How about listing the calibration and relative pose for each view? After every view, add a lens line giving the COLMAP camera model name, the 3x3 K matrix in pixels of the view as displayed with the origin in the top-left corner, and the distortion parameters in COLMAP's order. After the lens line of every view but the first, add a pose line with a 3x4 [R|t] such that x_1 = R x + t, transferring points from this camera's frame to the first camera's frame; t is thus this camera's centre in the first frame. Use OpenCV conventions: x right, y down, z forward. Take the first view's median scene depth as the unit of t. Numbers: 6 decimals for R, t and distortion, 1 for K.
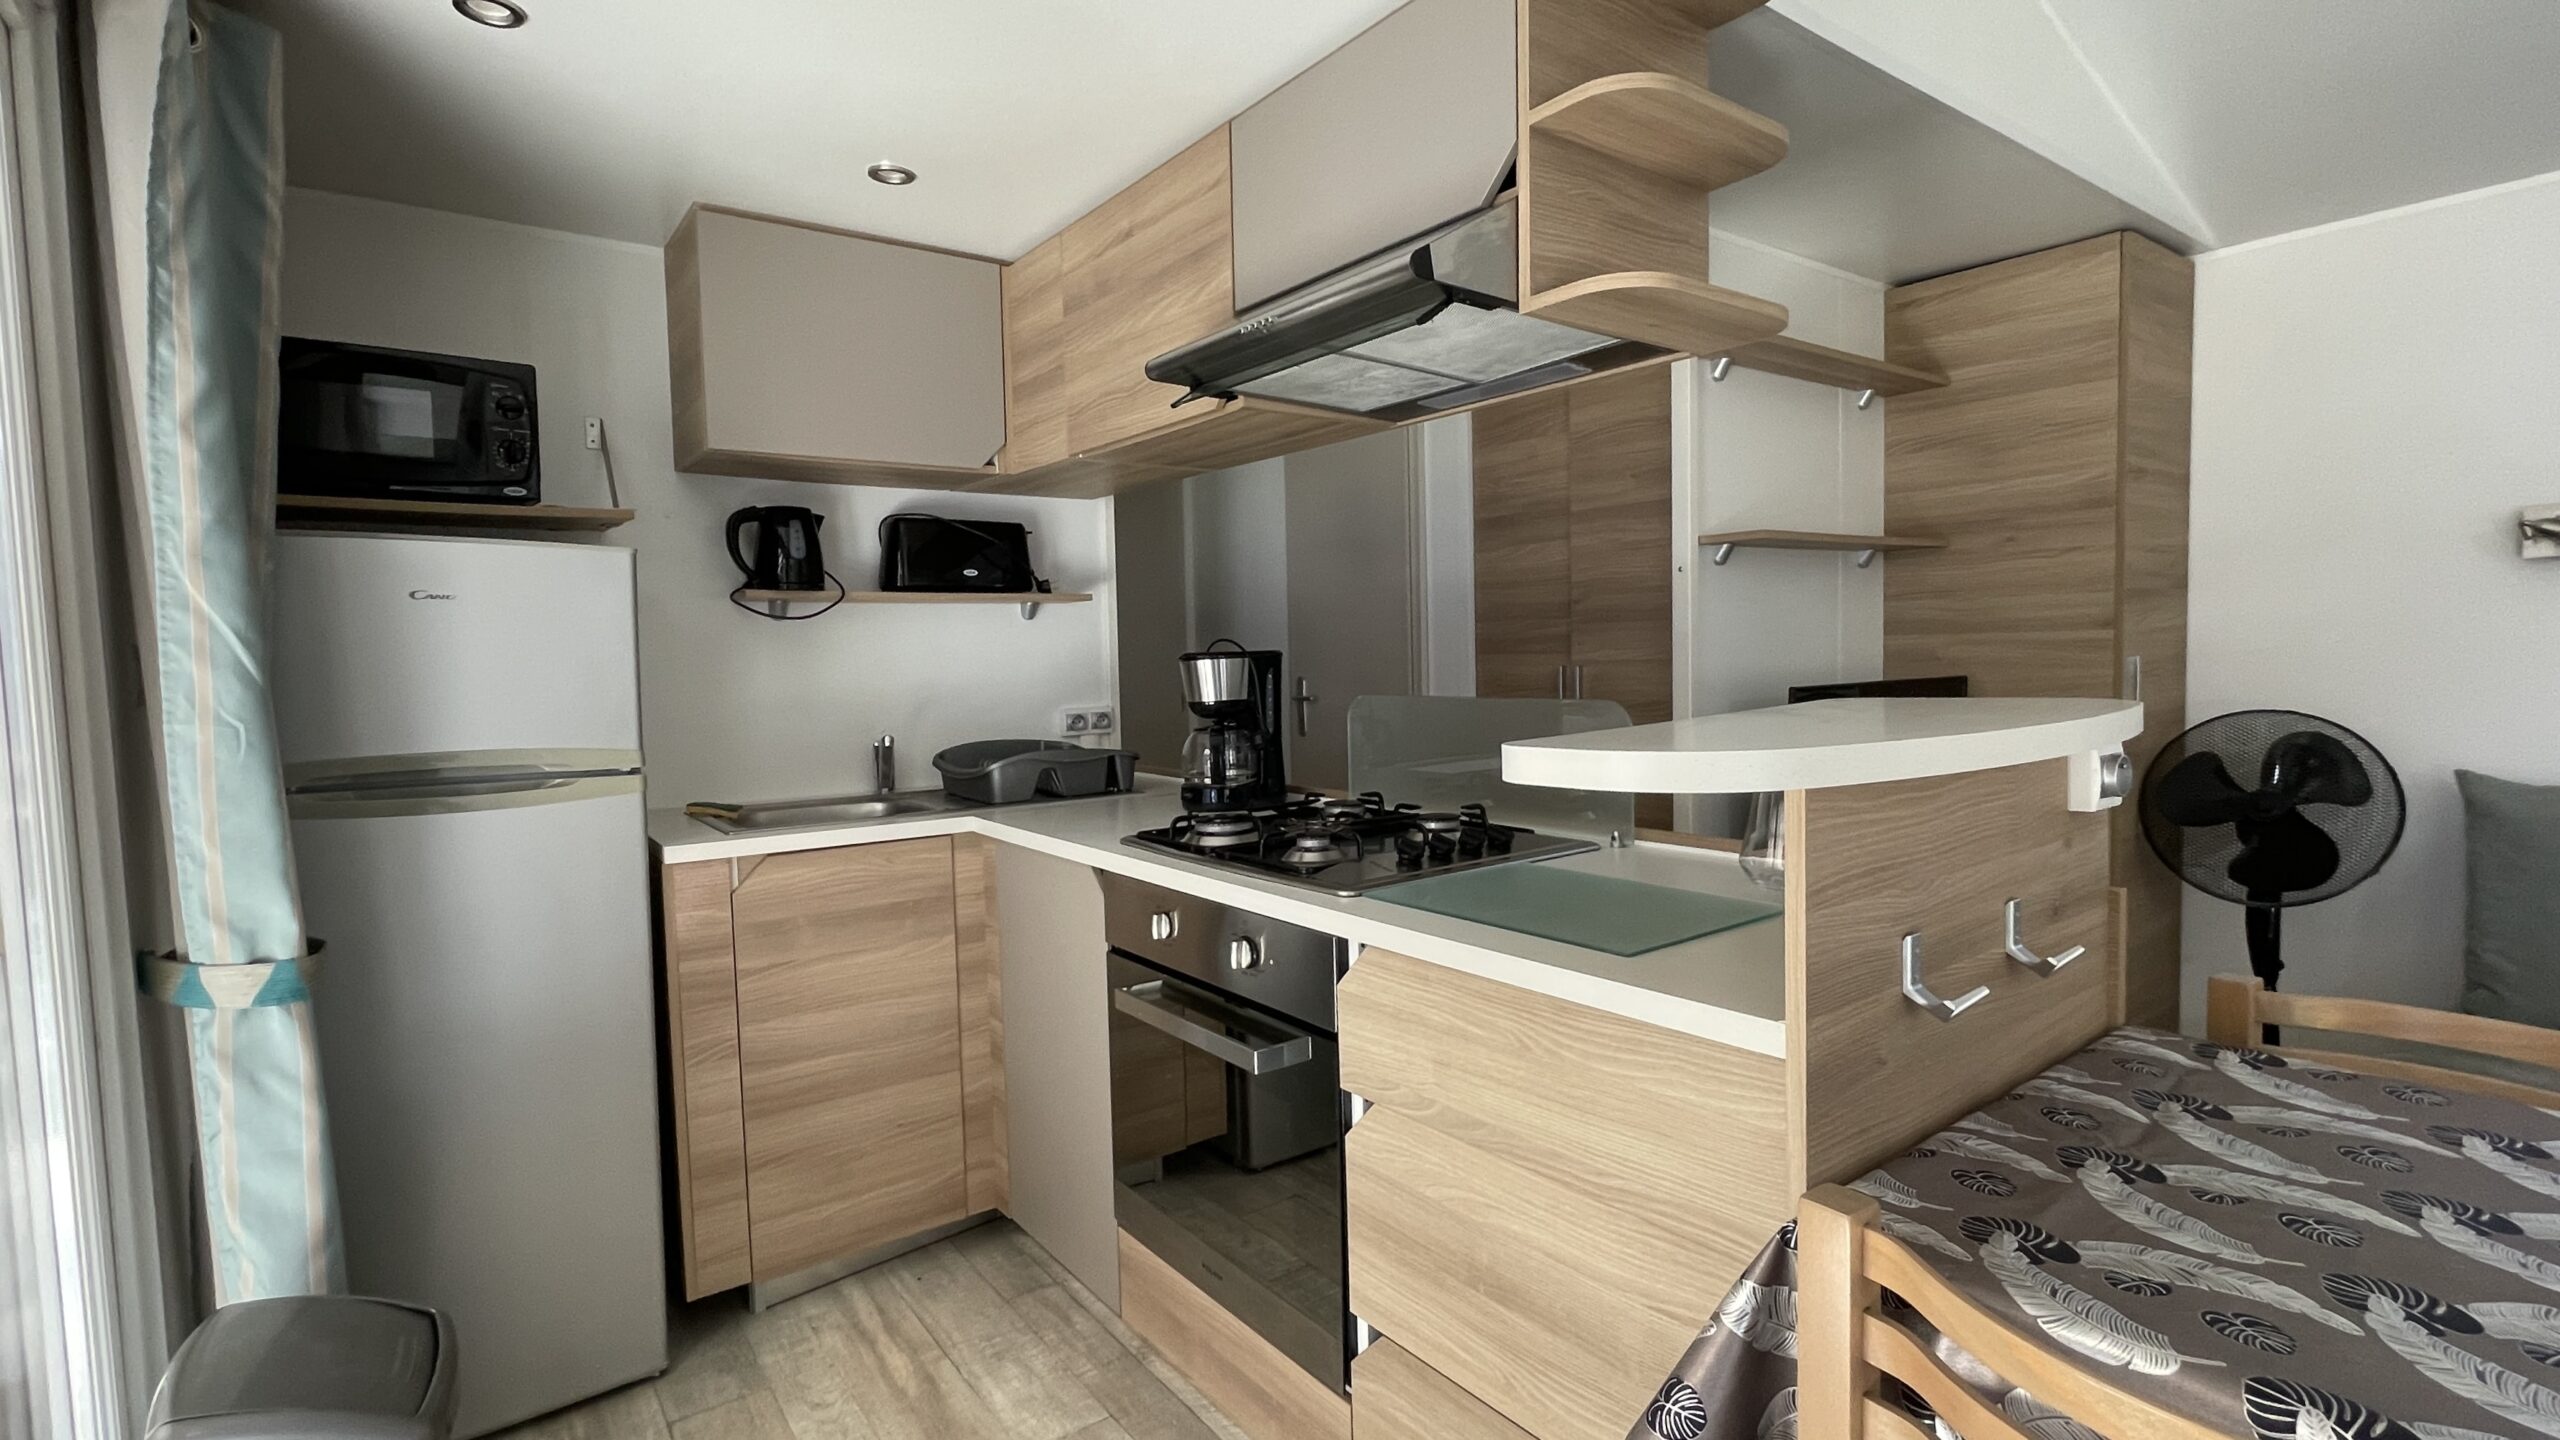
lens RADIAL K [[1171.9, 0, 1280.0], [0, 1171.9, 720.0], [0, 0, 1]] dist [0.002064, 0.000601]
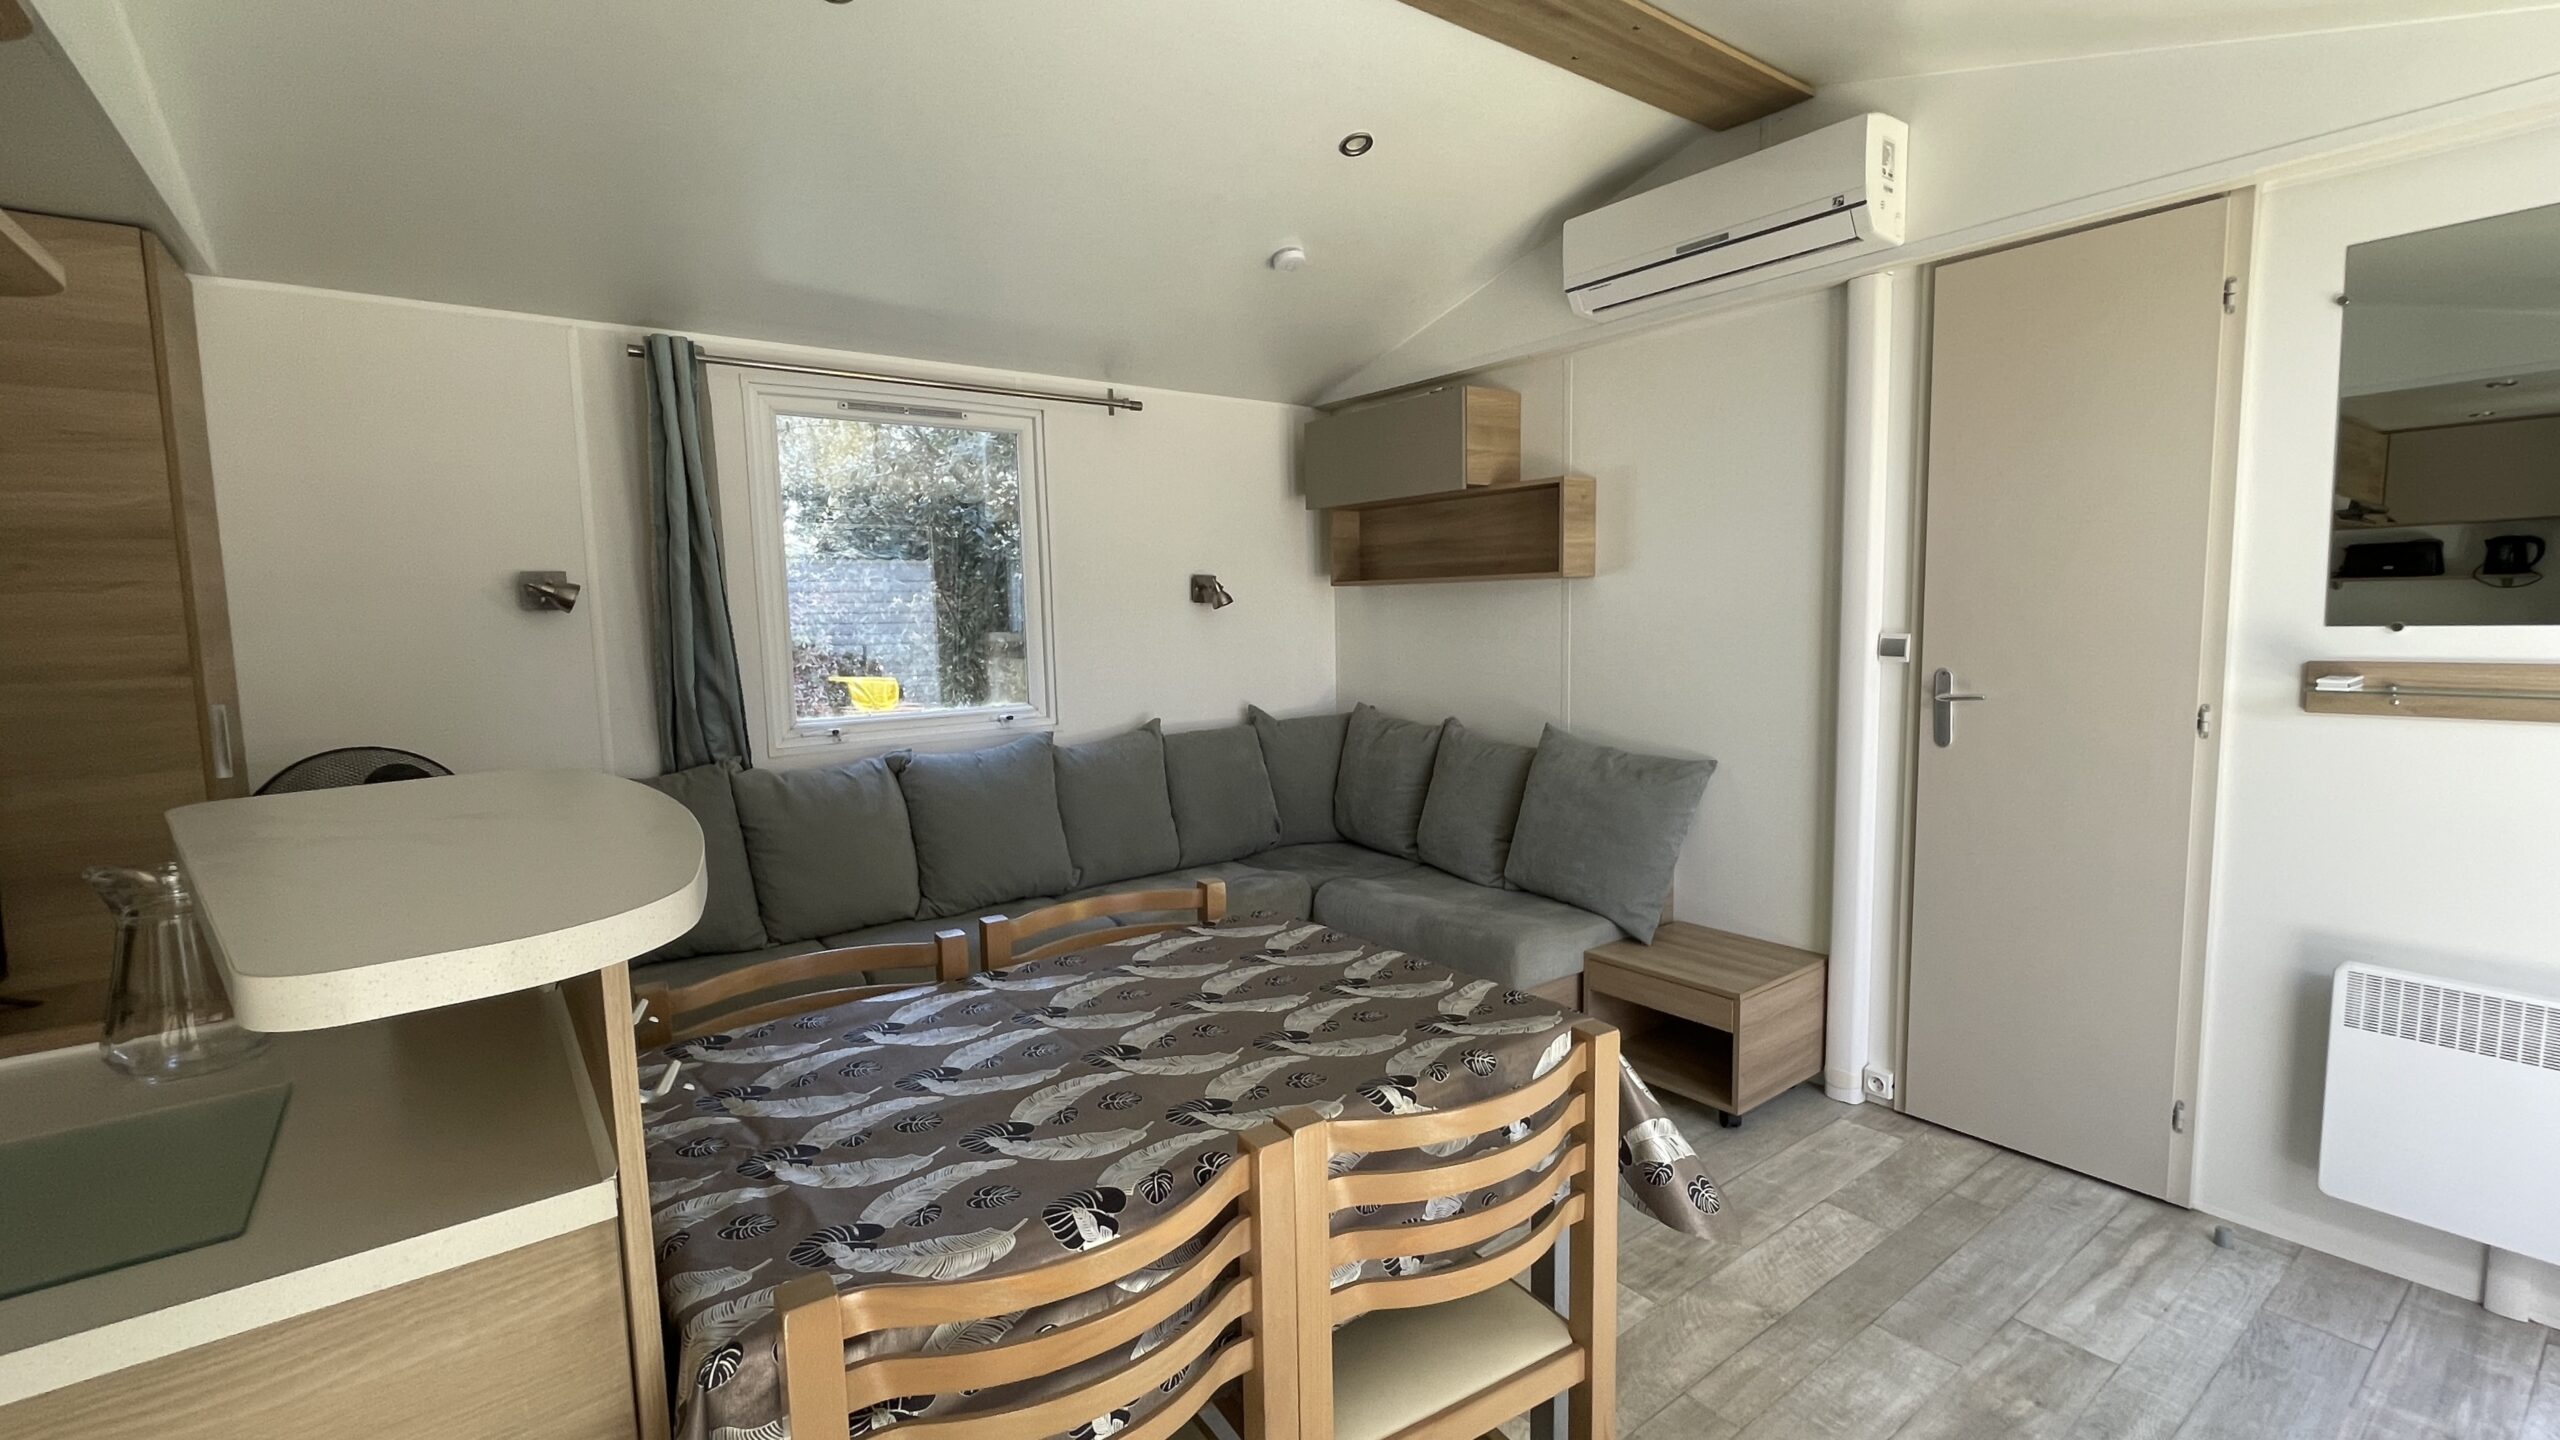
lens RADIAL K [[1091.9, 0, 1284.4], [0, 1091.9, 760.4], [0, 0, 1]] dist [0.000097, -0.000083]
pose [[-0.011432, -0.113633, 0.993457, -0.171116], [0.076486, 0.990512, 0.114176, -0.055008], [-0.997005, 0.077291, -0.002632, 0.206706]]
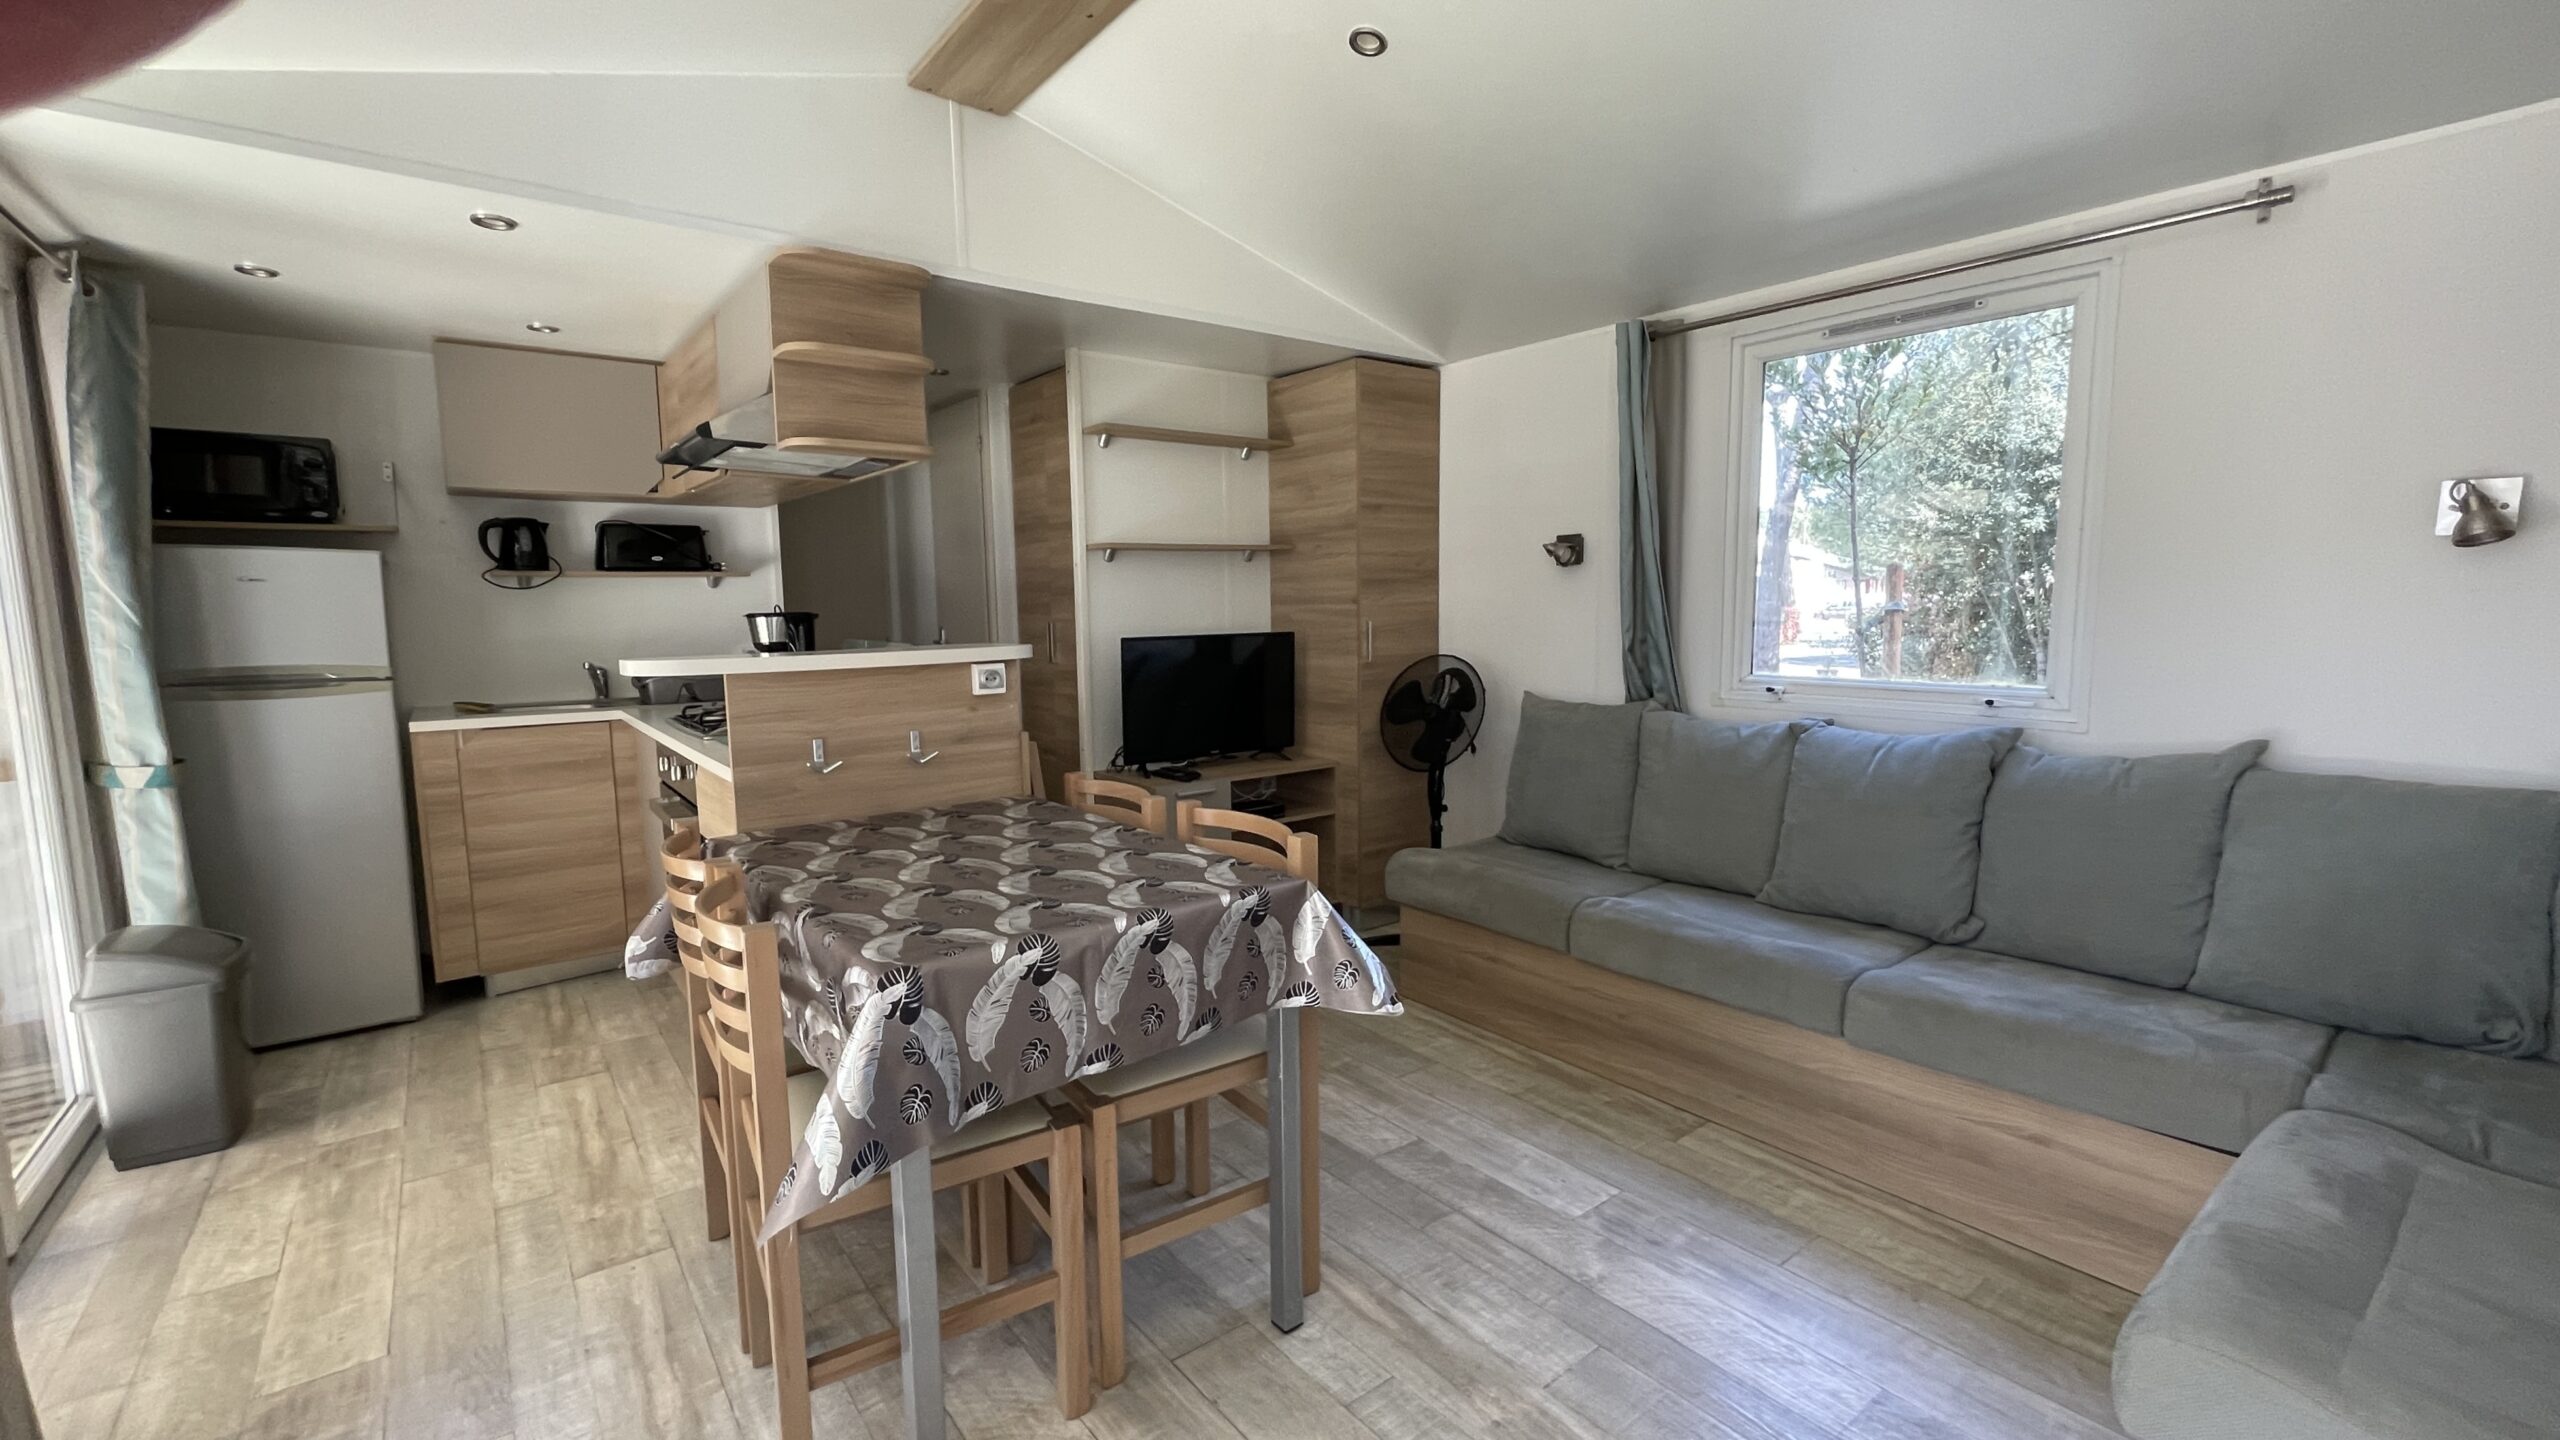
lens RADIAL K [[1061.7, 0, 1280.0], [0, 1061.7, 720.0], [0, 0, 1]] dist [-0.002492, -0.000643]
pose [[0.999458, 0.008701, 0.031750, 0.673992], [-0.010385, 0.998527, 0.053262, 0.006667], [-0.031239, -0.053563, 0.998076, -0.575456]]
